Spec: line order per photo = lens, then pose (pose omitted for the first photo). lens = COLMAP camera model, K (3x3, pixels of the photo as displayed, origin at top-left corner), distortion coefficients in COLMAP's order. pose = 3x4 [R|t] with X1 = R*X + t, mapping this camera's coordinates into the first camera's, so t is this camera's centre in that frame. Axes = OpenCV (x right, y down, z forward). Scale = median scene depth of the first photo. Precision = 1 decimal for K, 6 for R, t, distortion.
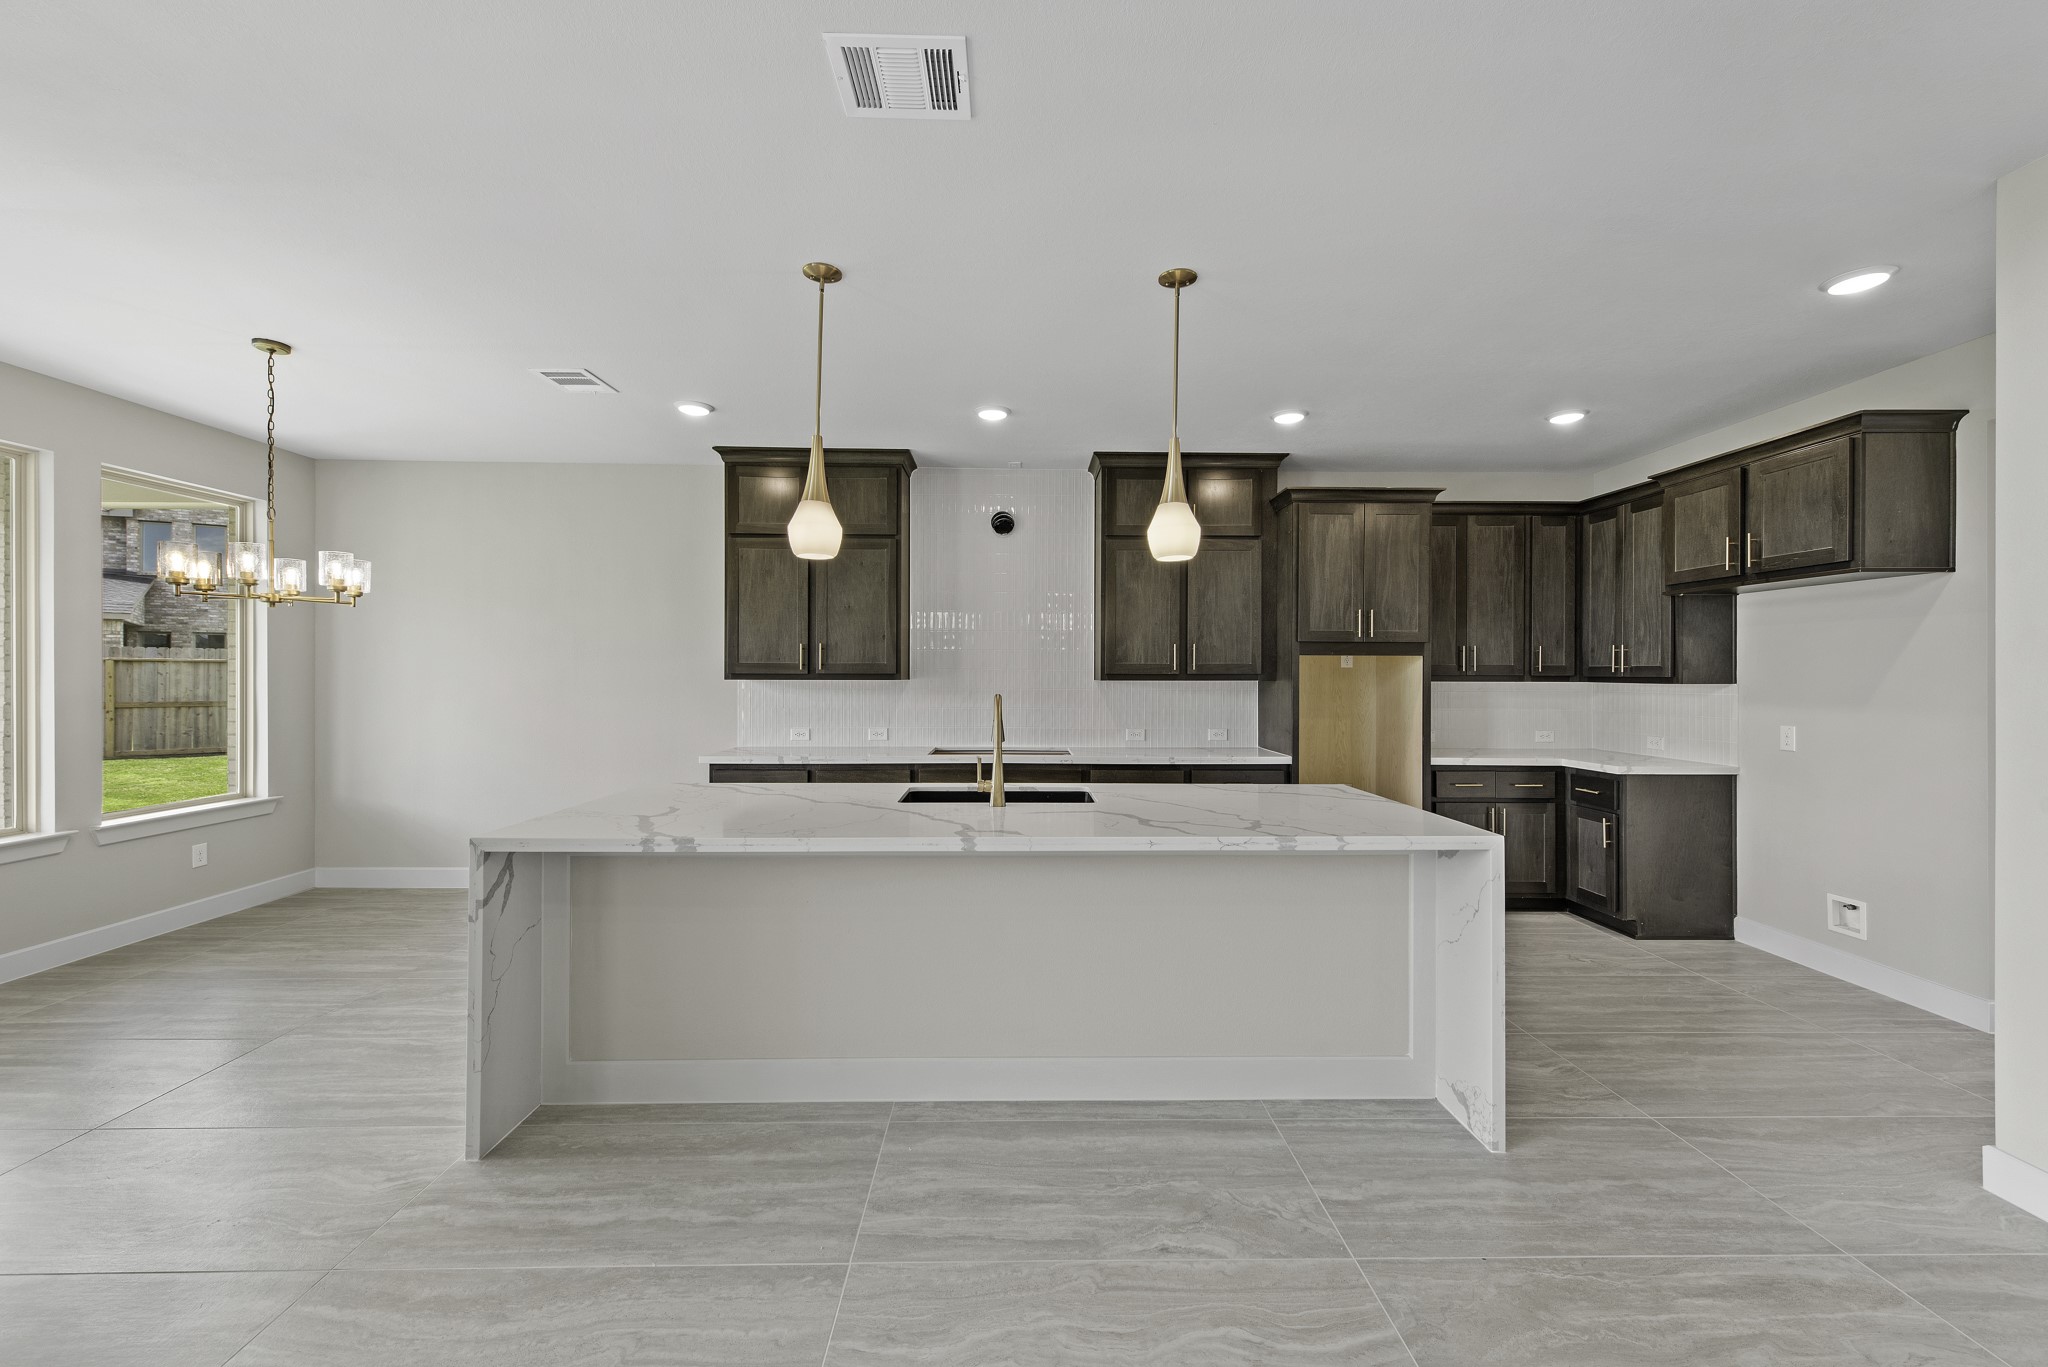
lens RADIAL K [[803.5, 0, 1018.3], [0, 803.5, 677.0], [0, 0, 1]] dist [0.010831, -0.003458]
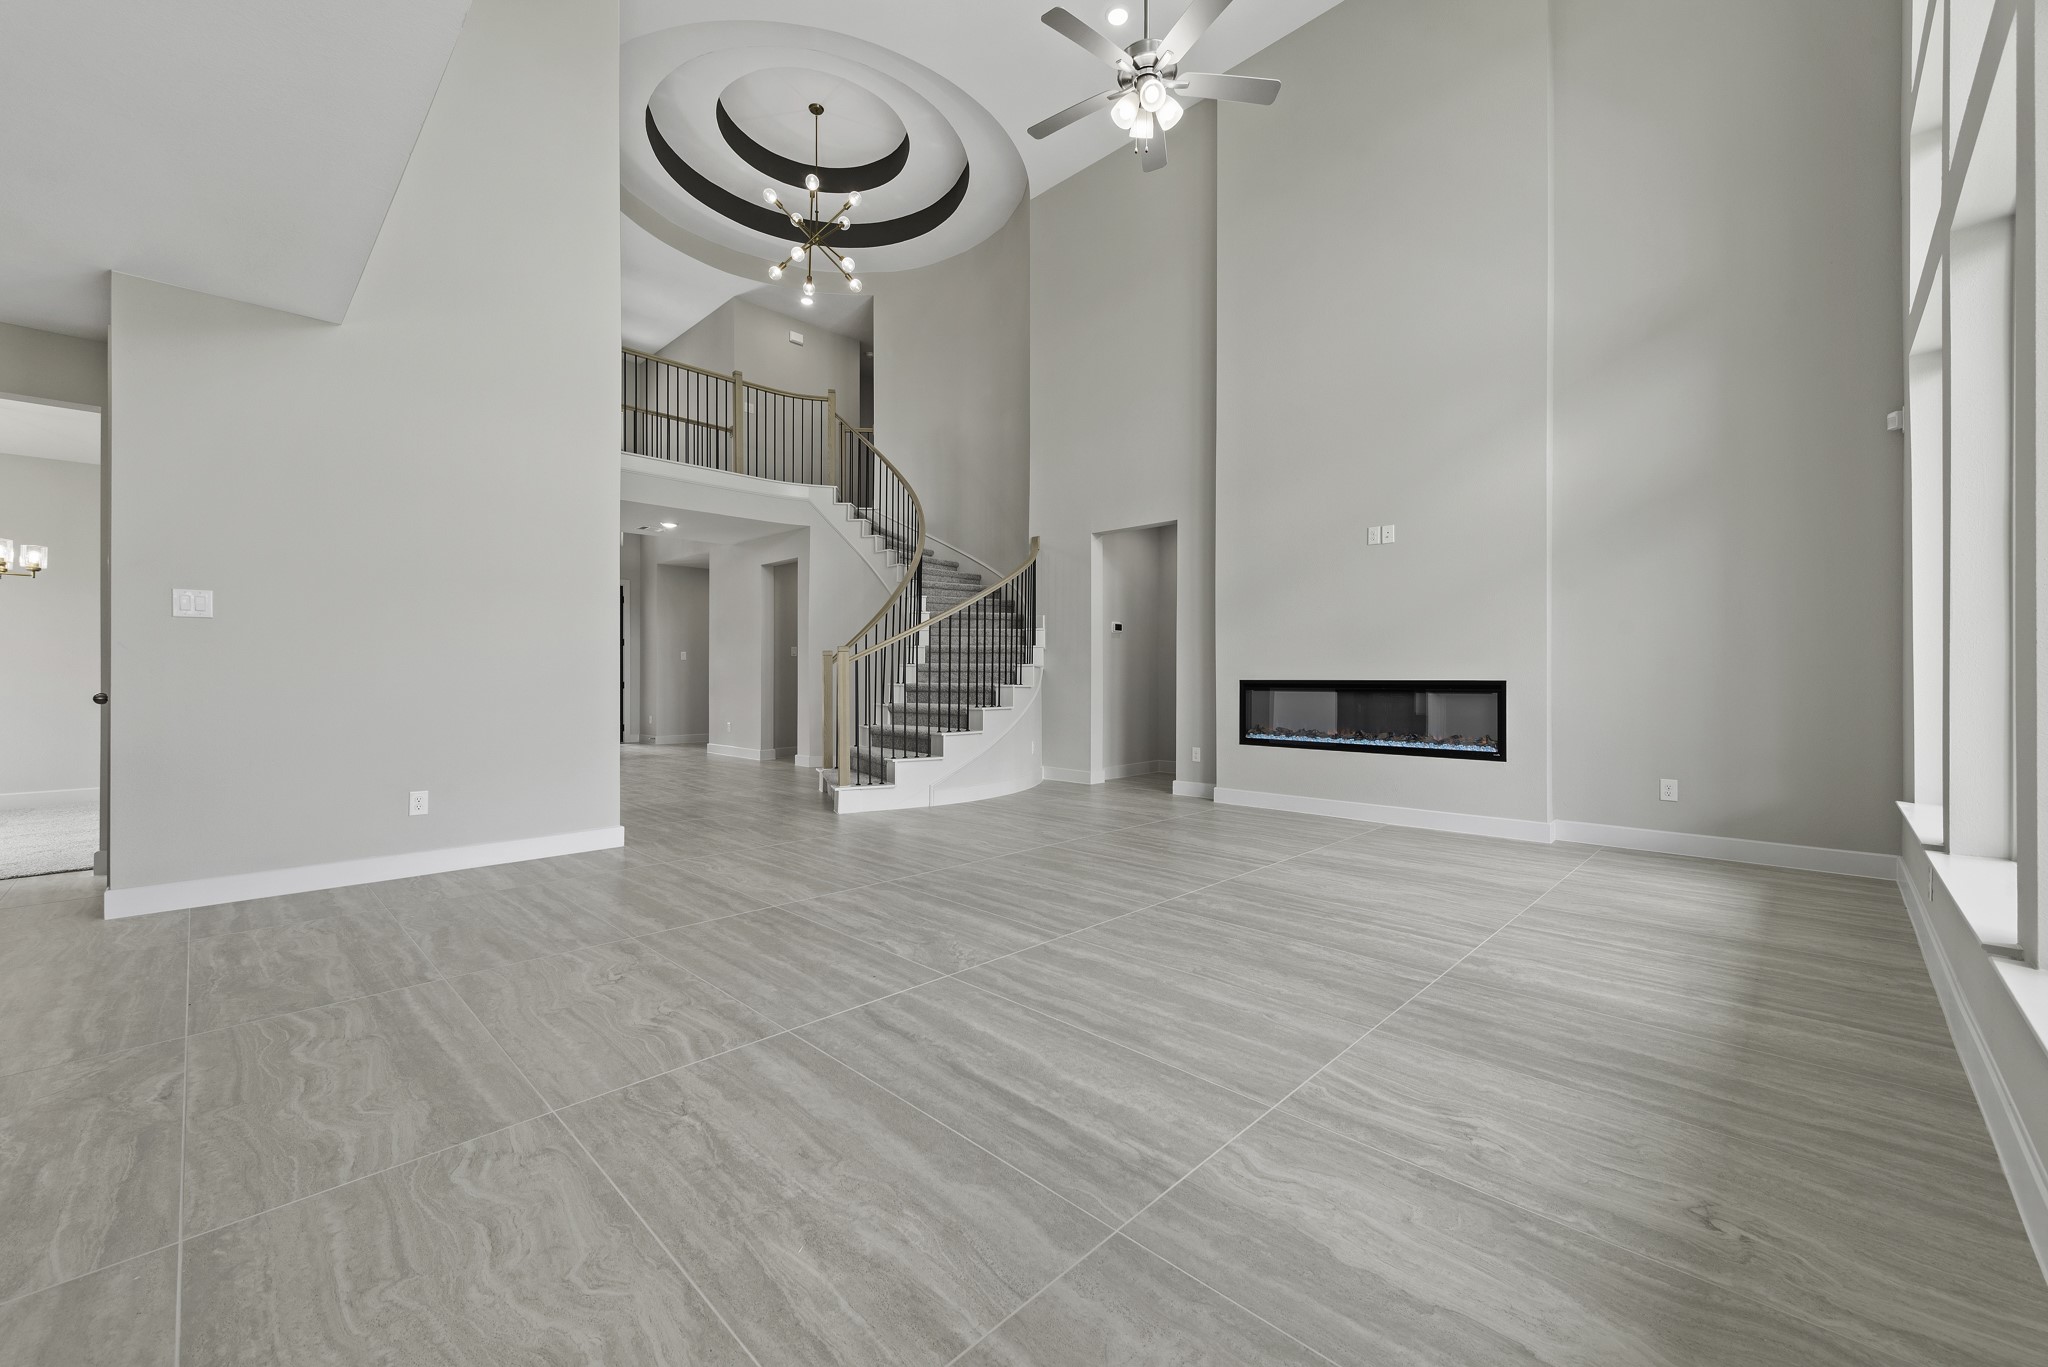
lens RADIAL K [[803.5, 0, 1023.2], [0, 803.5, 678.2], [0, 0, 1]] dist [0.010831, -0.003458]
pose [[-0.702636, -0.003095, 0.711542, -0.538170], [0.000962, 0.999985, 0.005299, 0.076459], [-0.711548, 0.004408, -0.702623, 0.395584]]
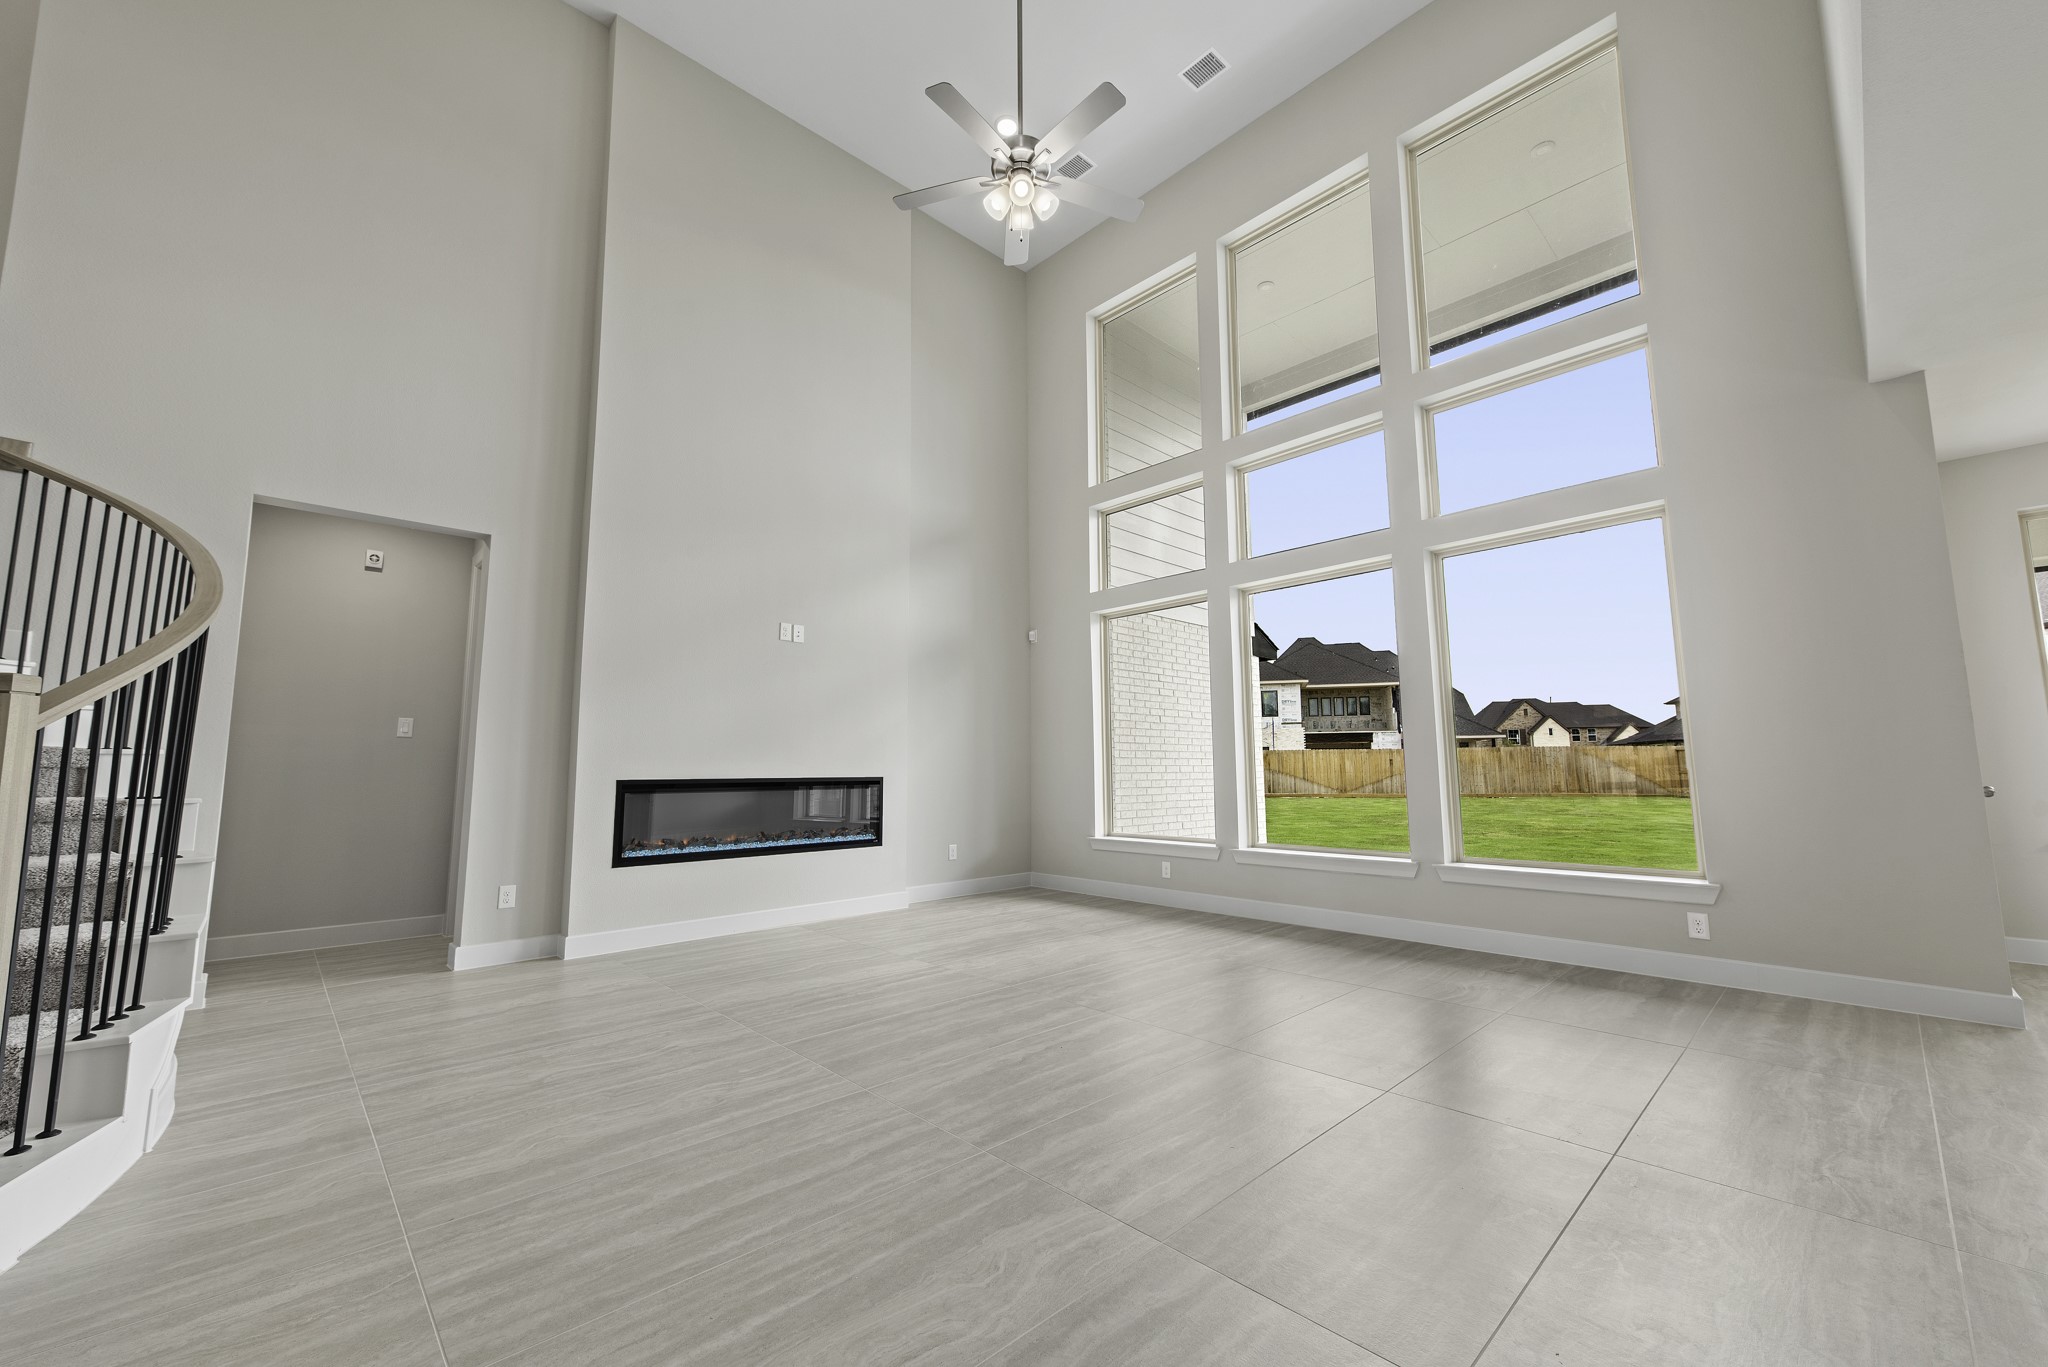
lens RADIAL K [[803.5, 0, 1029.6], [0, 803.5, 684.4], [0, 0, 1]] dist [0.010831, -0.003458]
pose [[-0.734491, -0.071198, -0.674873, 0.496373], [0.002110, 0.994237, -0.107187, 0.077146], [0.678615, -0.080152, -0.730108, 0.283627]]
